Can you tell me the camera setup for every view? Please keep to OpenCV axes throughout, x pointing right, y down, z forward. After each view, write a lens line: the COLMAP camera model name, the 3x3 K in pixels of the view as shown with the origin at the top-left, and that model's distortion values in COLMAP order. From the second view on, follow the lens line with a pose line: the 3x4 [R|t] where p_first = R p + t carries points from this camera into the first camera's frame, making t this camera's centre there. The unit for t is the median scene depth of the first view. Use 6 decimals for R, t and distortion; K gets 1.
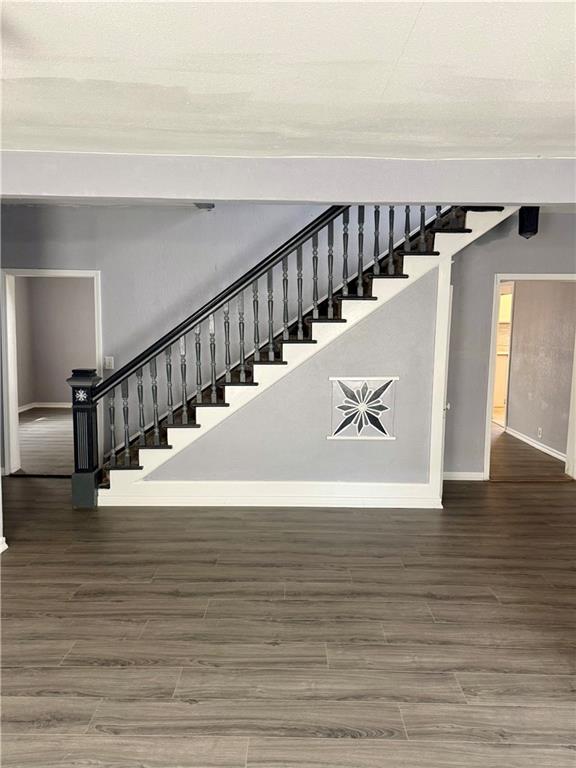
lens RADIAL K [[535.7, 0, 288.9], [0, 535.7, 382.9], [0, 0, 1]] dist [0.050060, -0.048312]
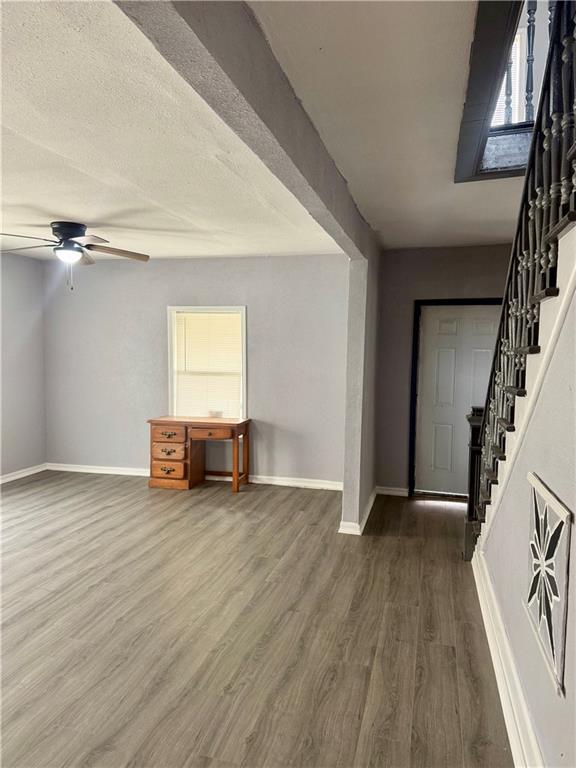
lens RADIAL K [[535.7, 0, 288.8], [0, 535.7, 386.2], [0, 0, 1]] dist [0.050060, -0.048312]
pose [[-0.242598, 0.053314, -0.968661, 0.815022], [-0.126951, 0.988158, 0.086182, -0.140215], [0.961785, 0.143880, -0.232957, 1.266678]]
